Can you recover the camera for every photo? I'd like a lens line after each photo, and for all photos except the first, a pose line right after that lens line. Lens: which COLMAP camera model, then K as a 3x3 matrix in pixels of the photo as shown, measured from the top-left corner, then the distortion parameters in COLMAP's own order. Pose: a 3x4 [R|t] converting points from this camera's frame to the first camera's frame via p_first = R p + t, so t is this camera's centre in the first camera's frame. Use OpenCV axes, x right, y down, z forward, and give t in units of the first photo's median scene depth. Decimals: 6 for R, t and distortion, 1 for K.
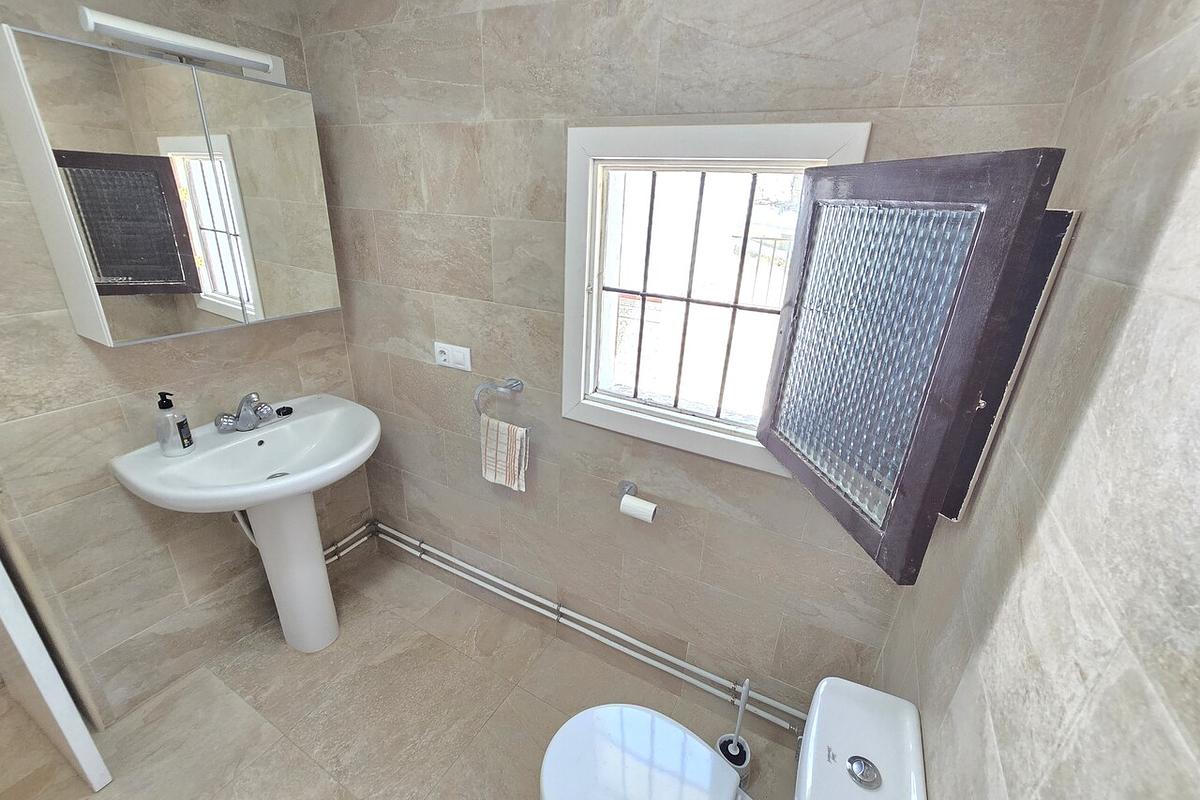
lens RADIAL K [[493.5, 0, 596.2], [0, 493.5, 403.5], [0, 0, 1]] dist [0.000838, 0.000730]
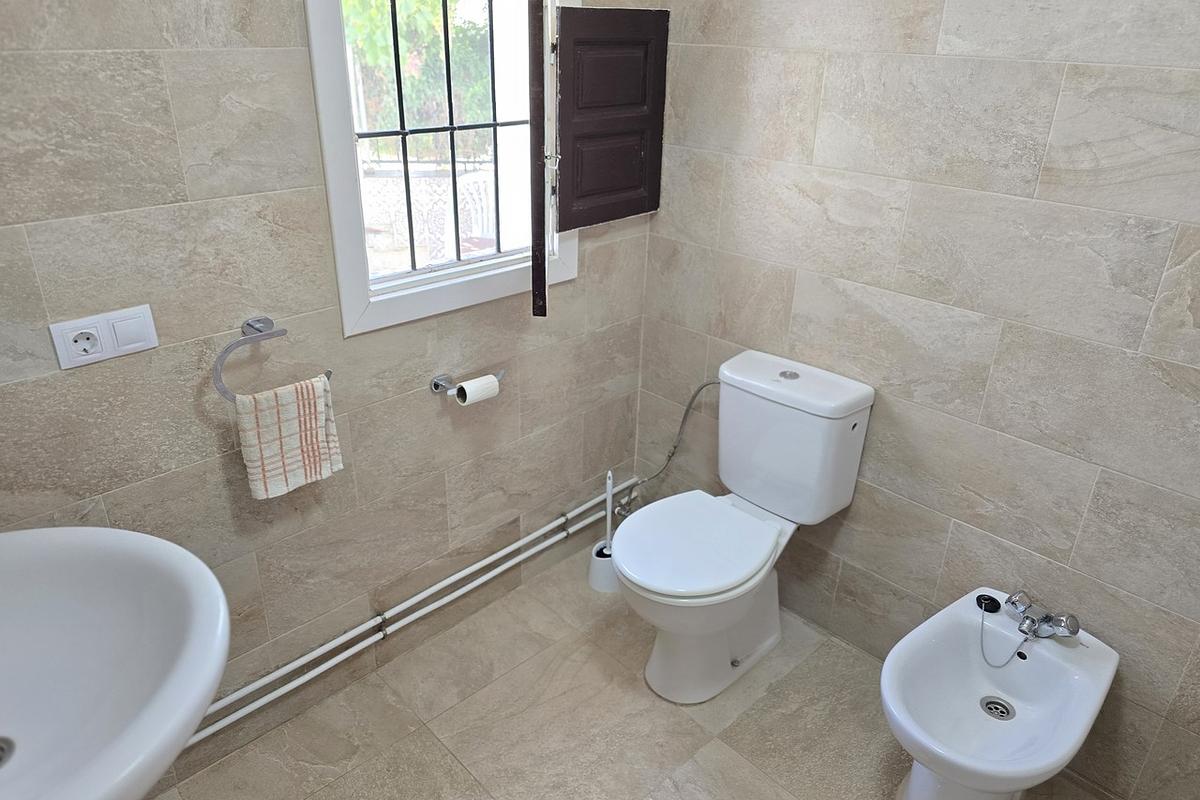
lens RADIAL K [[797.5, 0, 600.0], [0, 797.5, 400.0], [0, 0, 1]] dist [0.051107, -0.049067]
pose [[0.294779, -0.450604, 0.842651, -0.965060], [0.354805, 0.870408, 0.341327, -0.156067], [-0.887254, 0.198361, 0.416454, 0.236228]]
